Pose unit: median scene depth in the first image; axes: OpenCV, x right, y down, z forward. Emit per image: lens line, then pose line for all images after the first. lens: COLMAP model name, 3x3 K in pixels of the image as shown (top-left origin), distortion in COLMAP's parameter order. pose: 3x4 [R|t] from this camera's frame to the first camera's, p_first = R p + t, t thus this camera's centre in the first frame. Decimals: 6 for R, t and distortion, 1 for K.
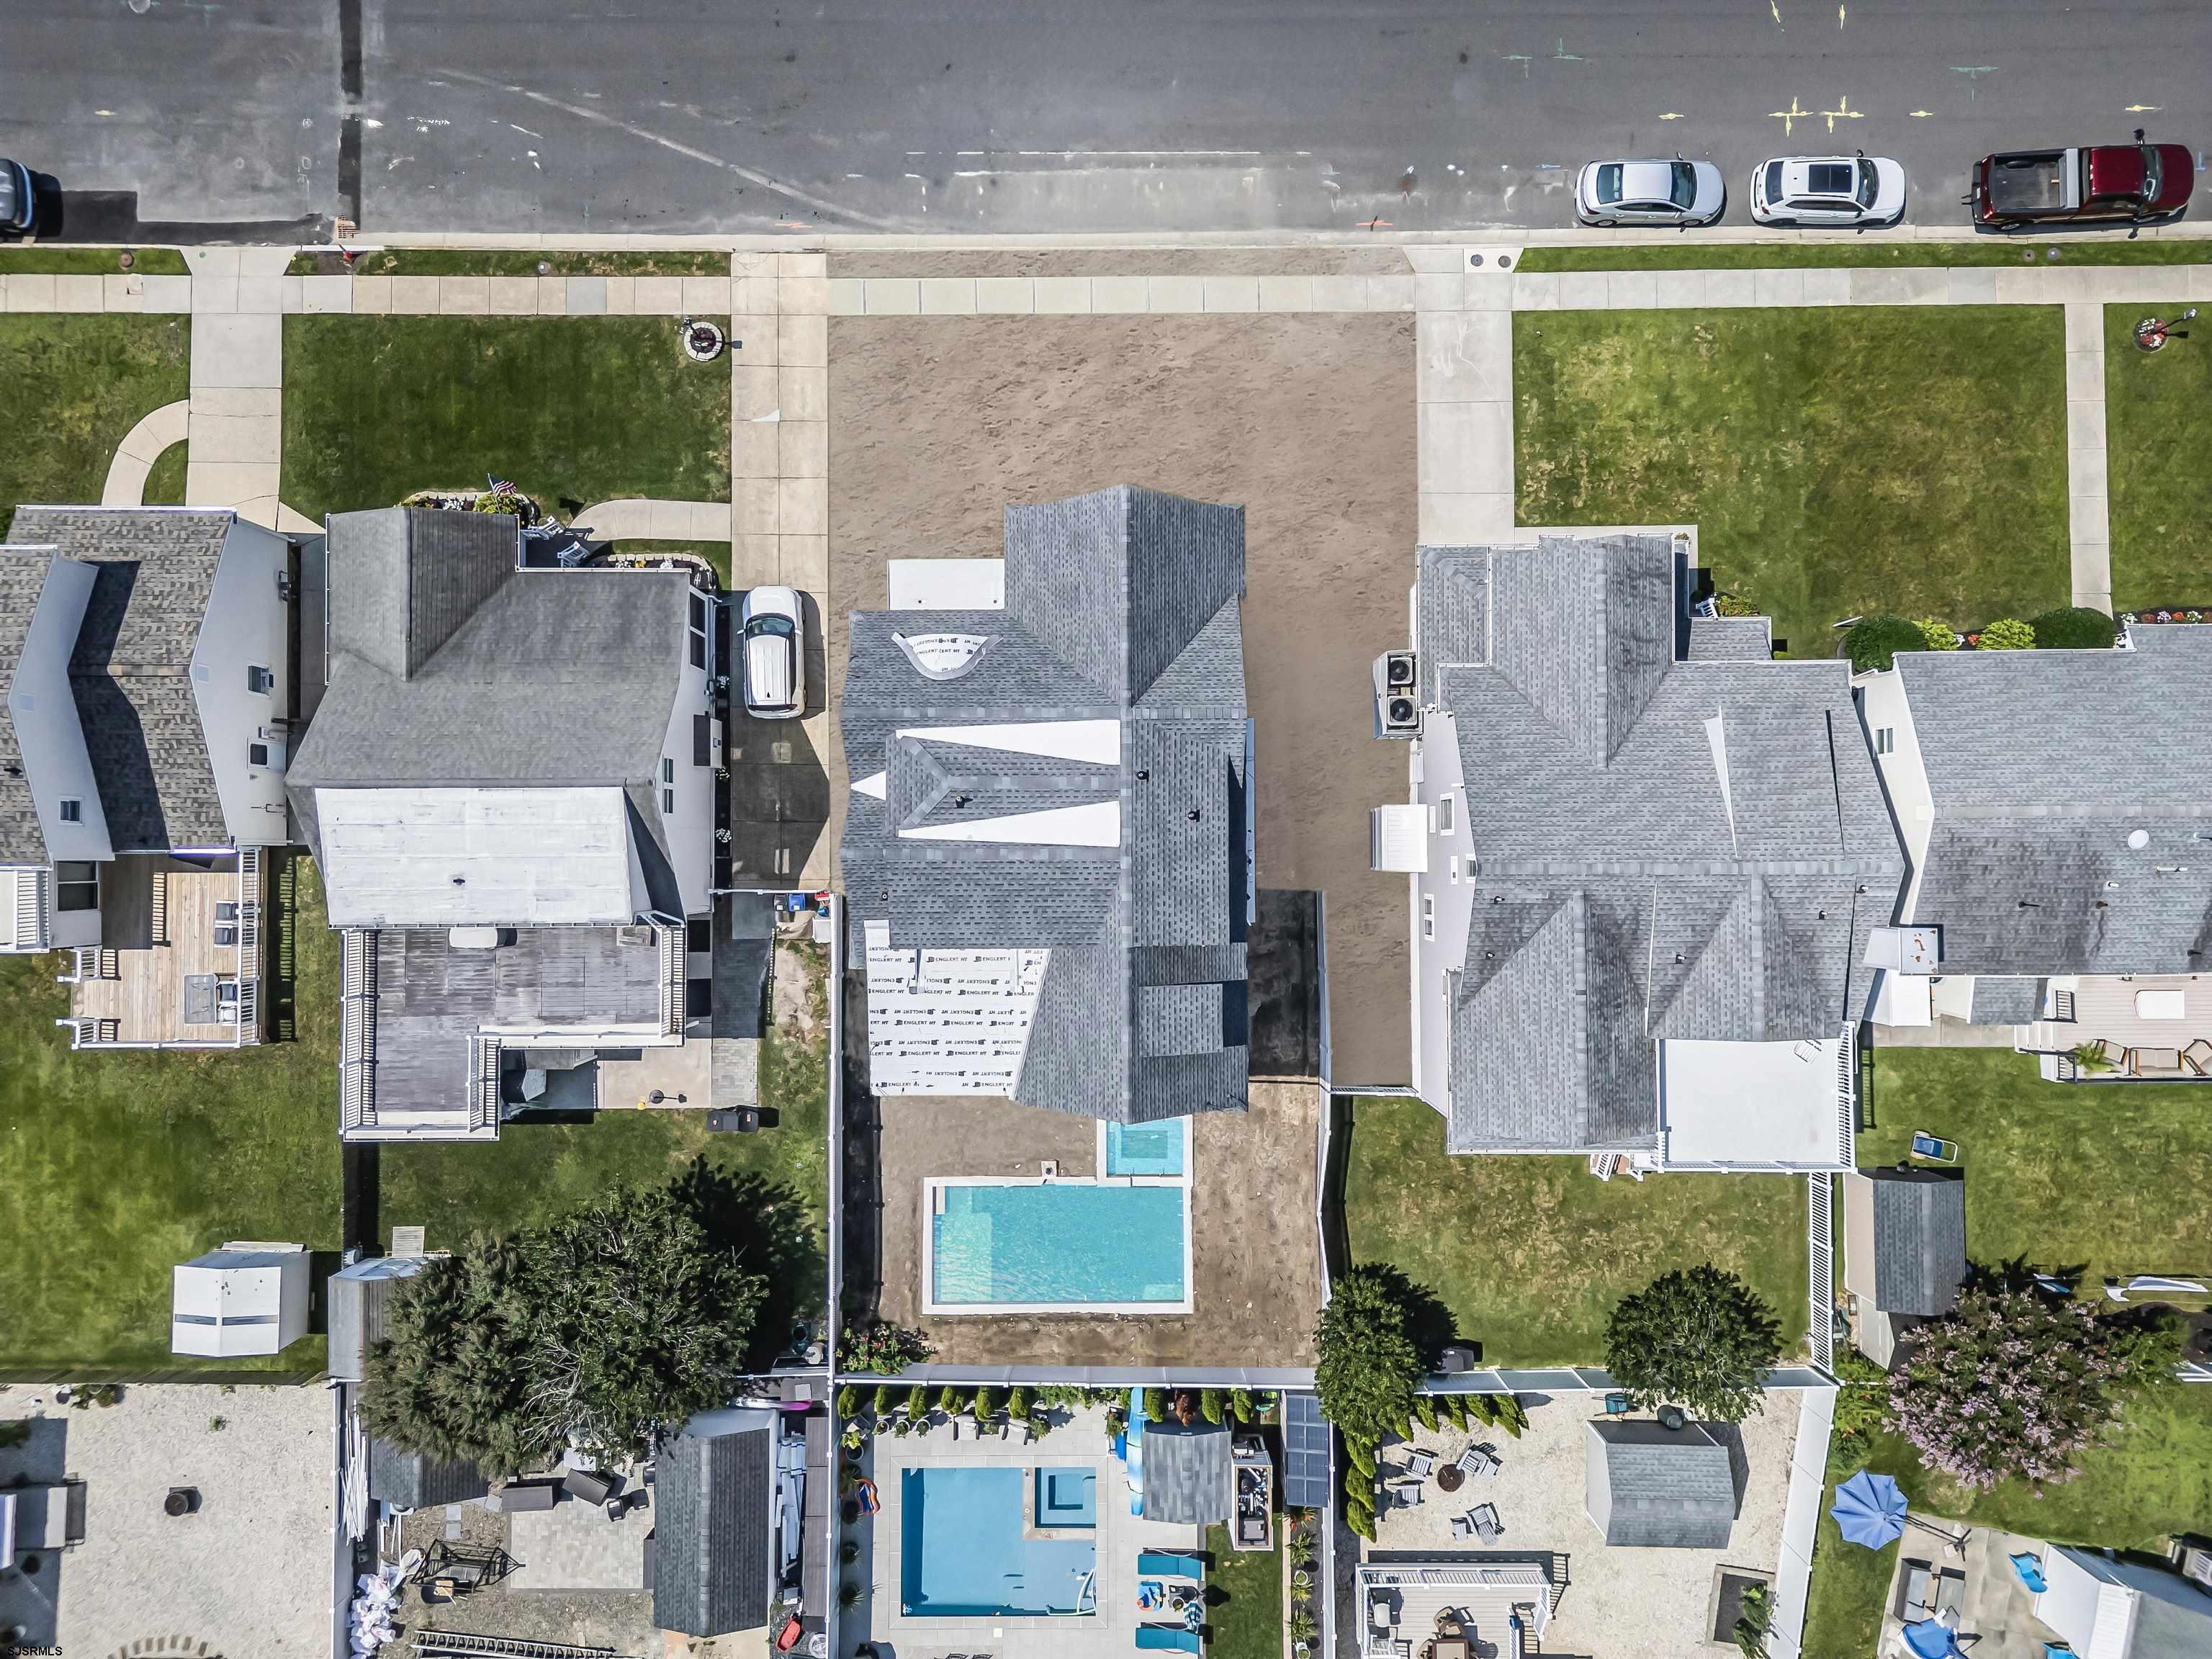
lens RADIAL K [[1537.8, 0, 1107.1], [0, 1537.8, 824.5], [0, 0, 1]] dist [0.065616, -0.065084]
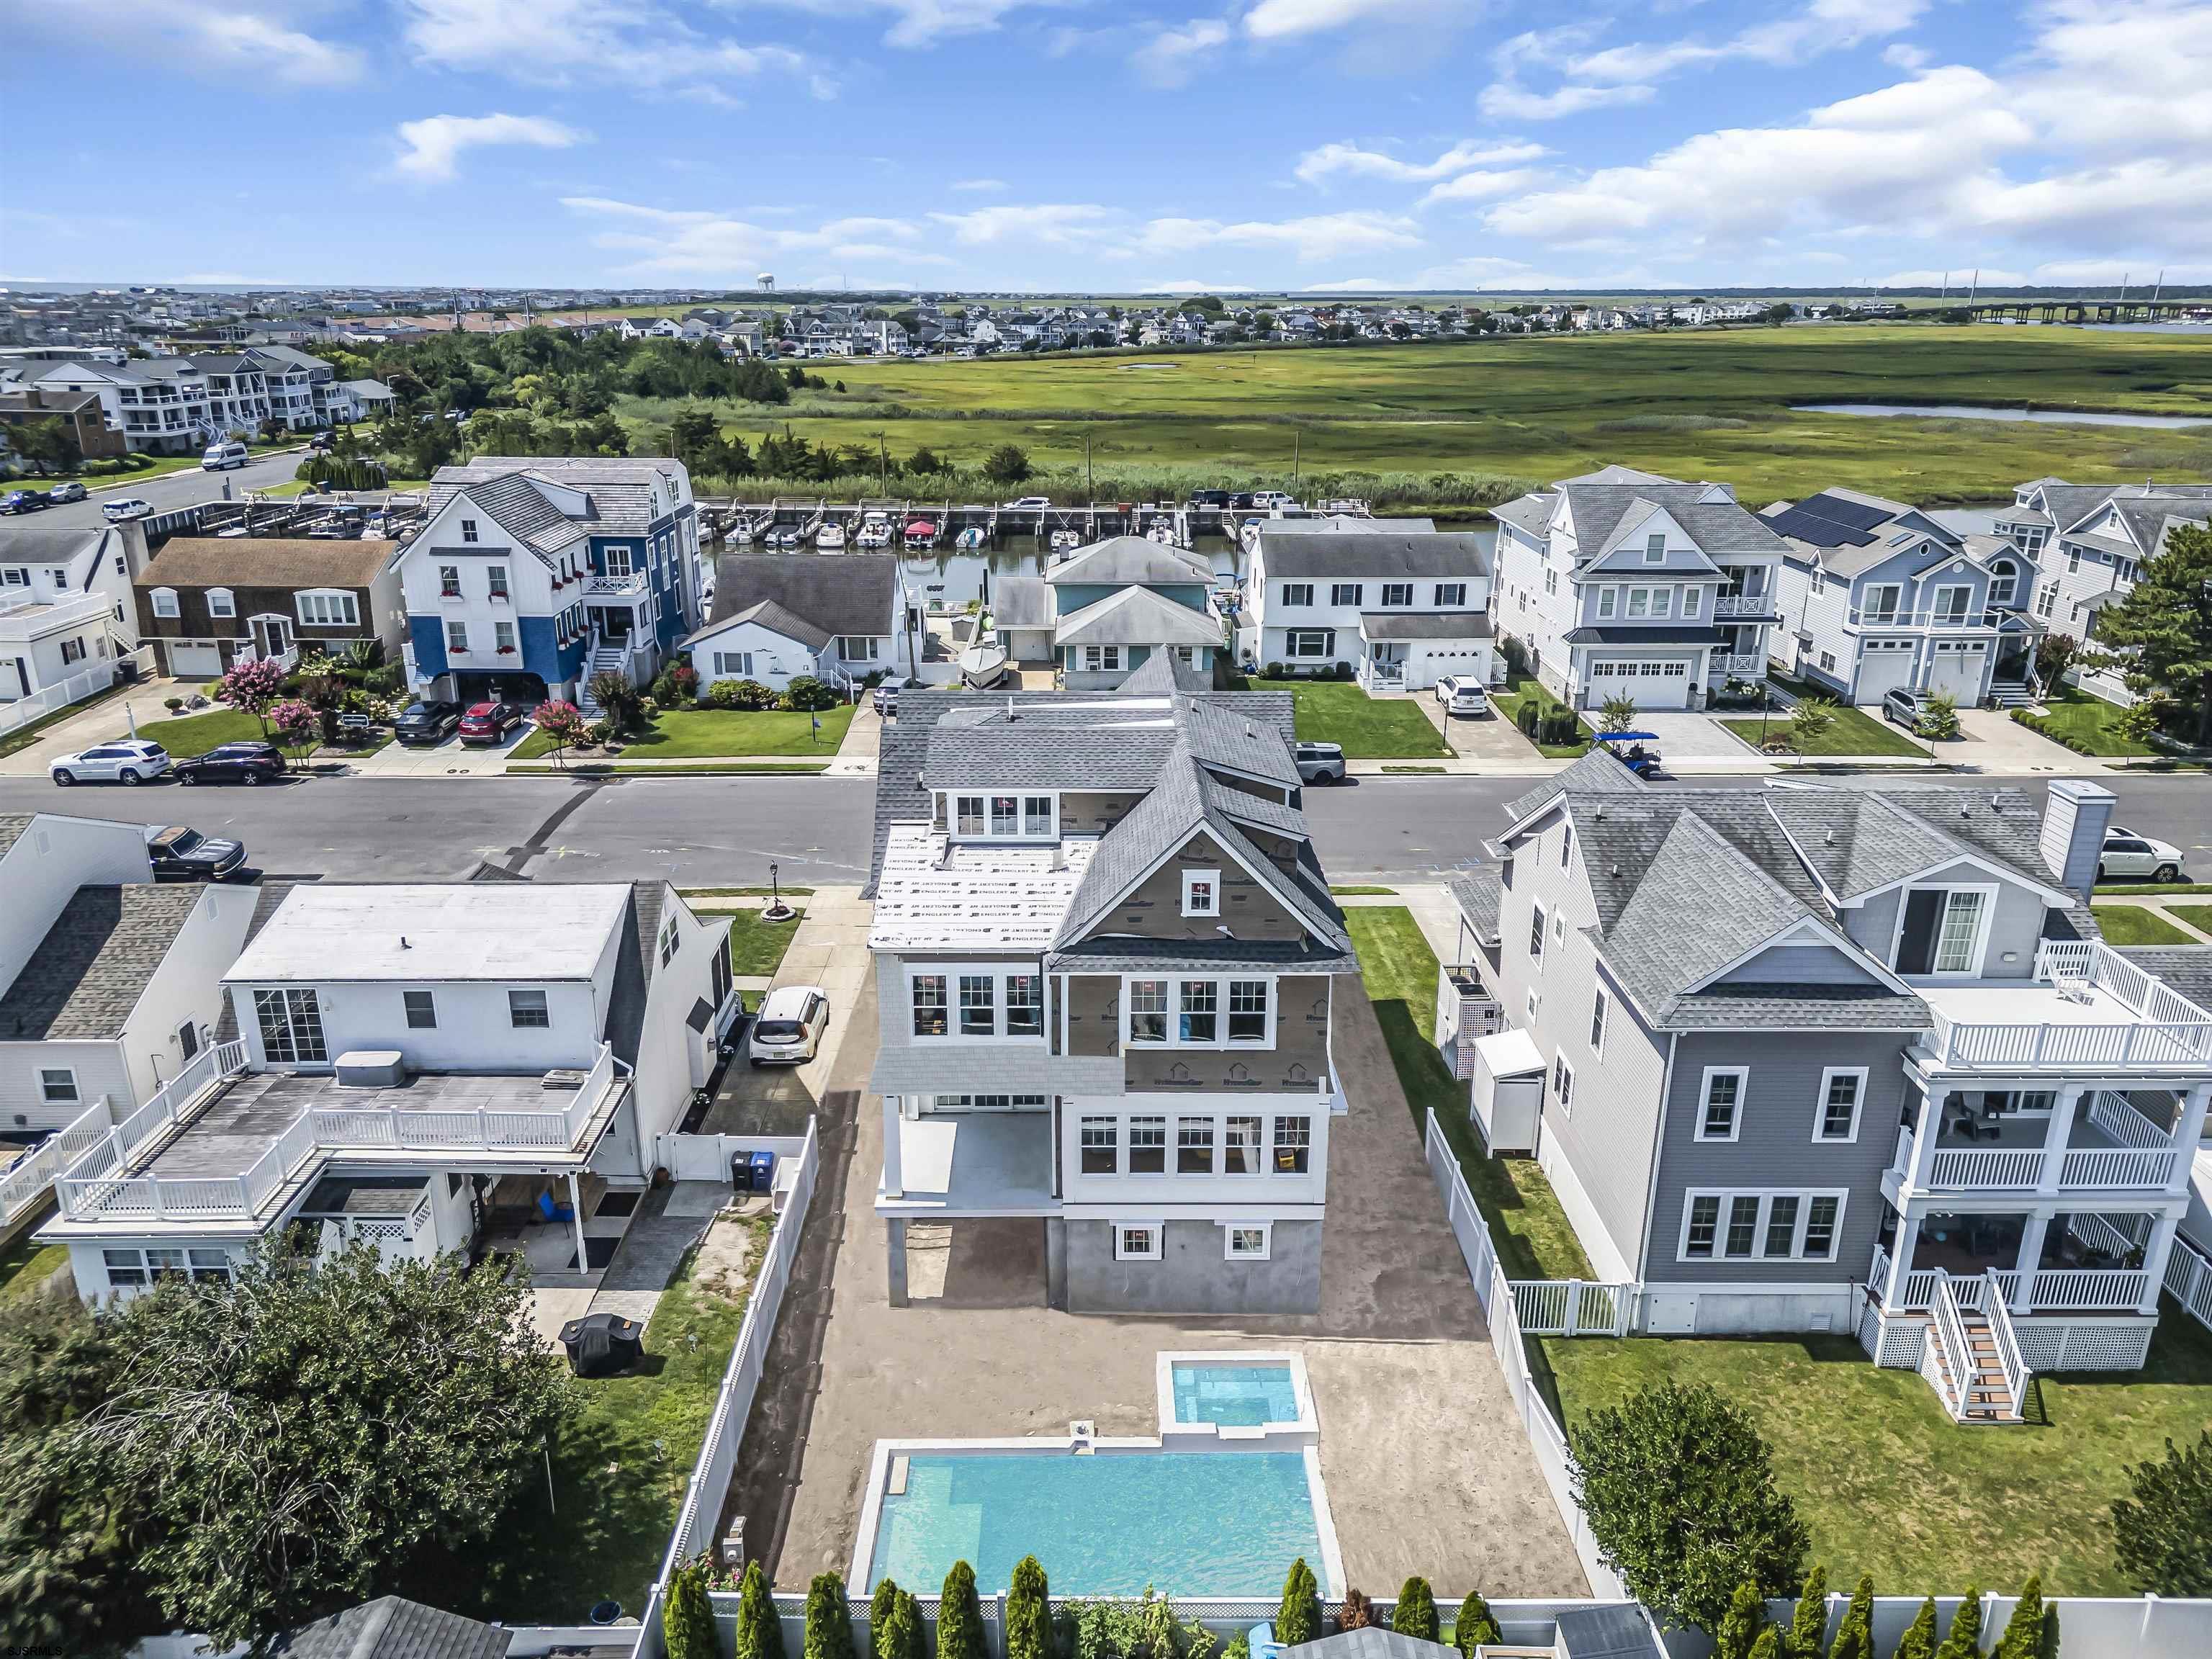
lens RADIAL K [[1537.8, 0, 1105.4], [0, 1537.8, 838.1], [0, 0, 1]] dist [0.065616, -0.065084]
pose [[0.999948, 0.000038, 0.010244, -0.035419], [0.009570, 0.353468, -0.935398, 0.734336], [-0.003656, 0.935447, 0.353449, 0.573616]]
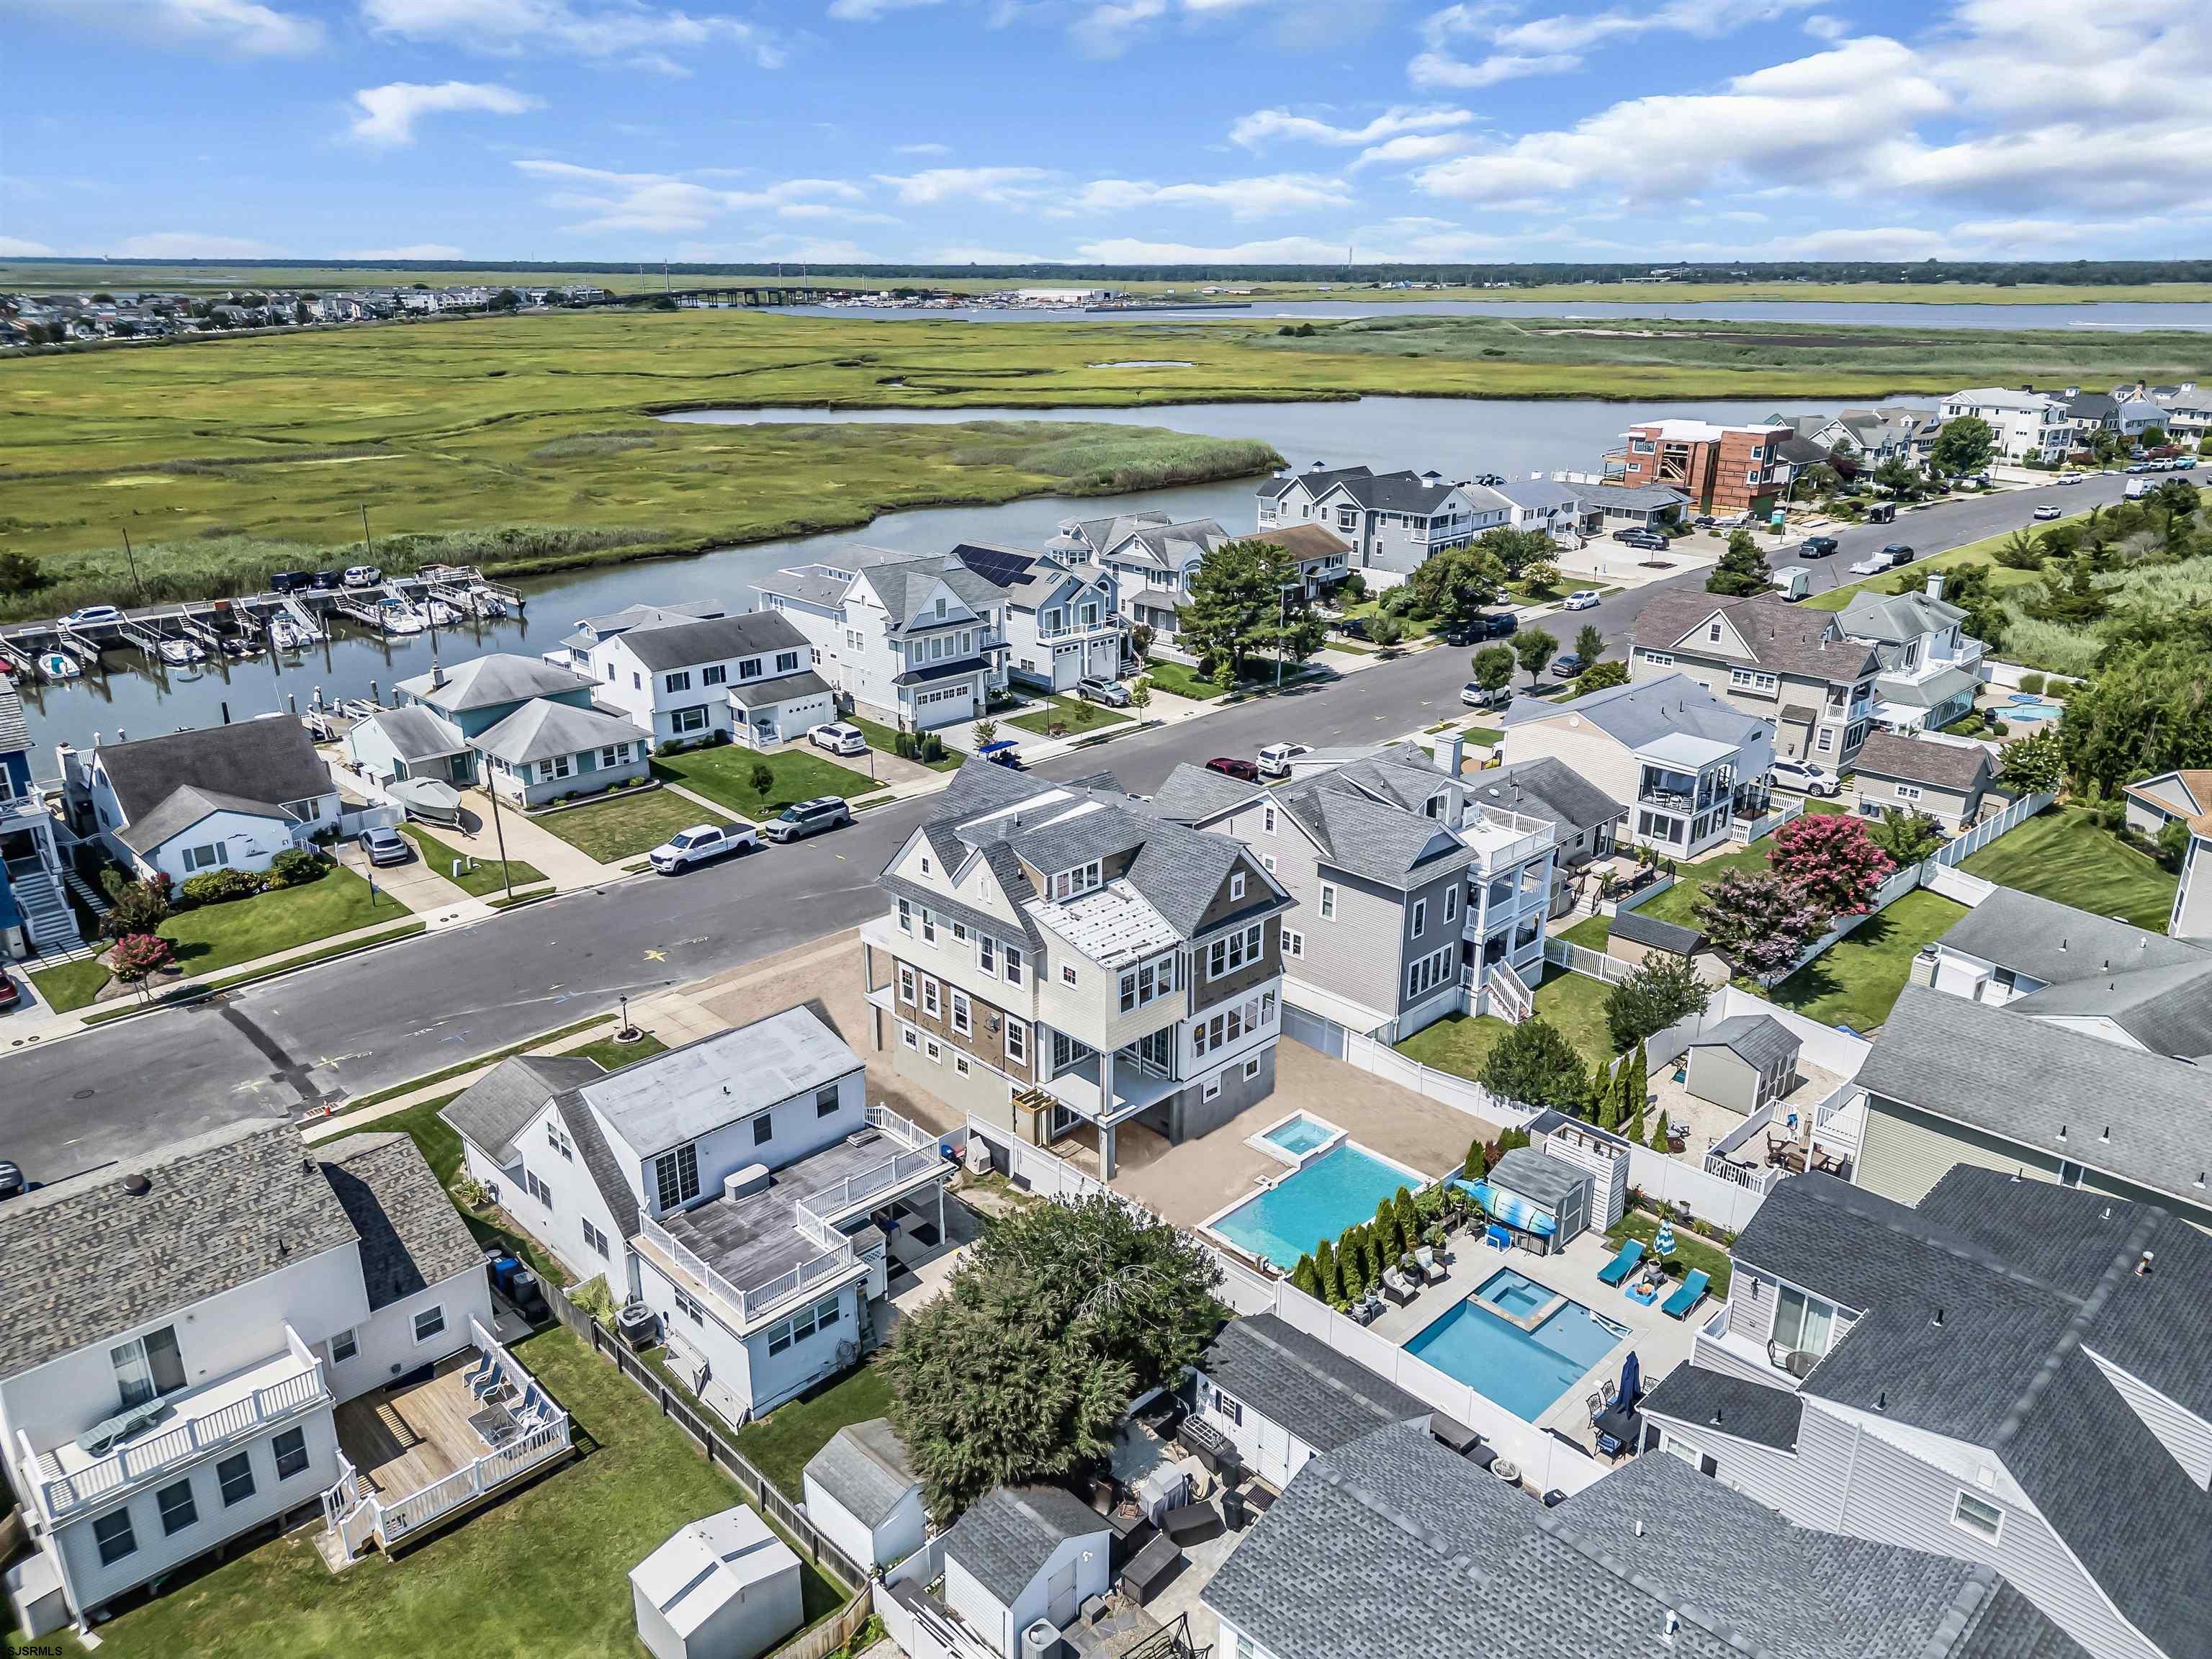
lens RADIAL K [[1537.8, 0, 1114.8], [0, 1537.8, 825.5], [0, 0, 1]] dist [0.065616, -0.065084]
pose [[0.711052, -0.236900, 0.662030, -0.836692], [0.702912, 0.263465, -0.660683, 0.853870], [-0.017906, 0.935128, 0.353857, 0.355701]]
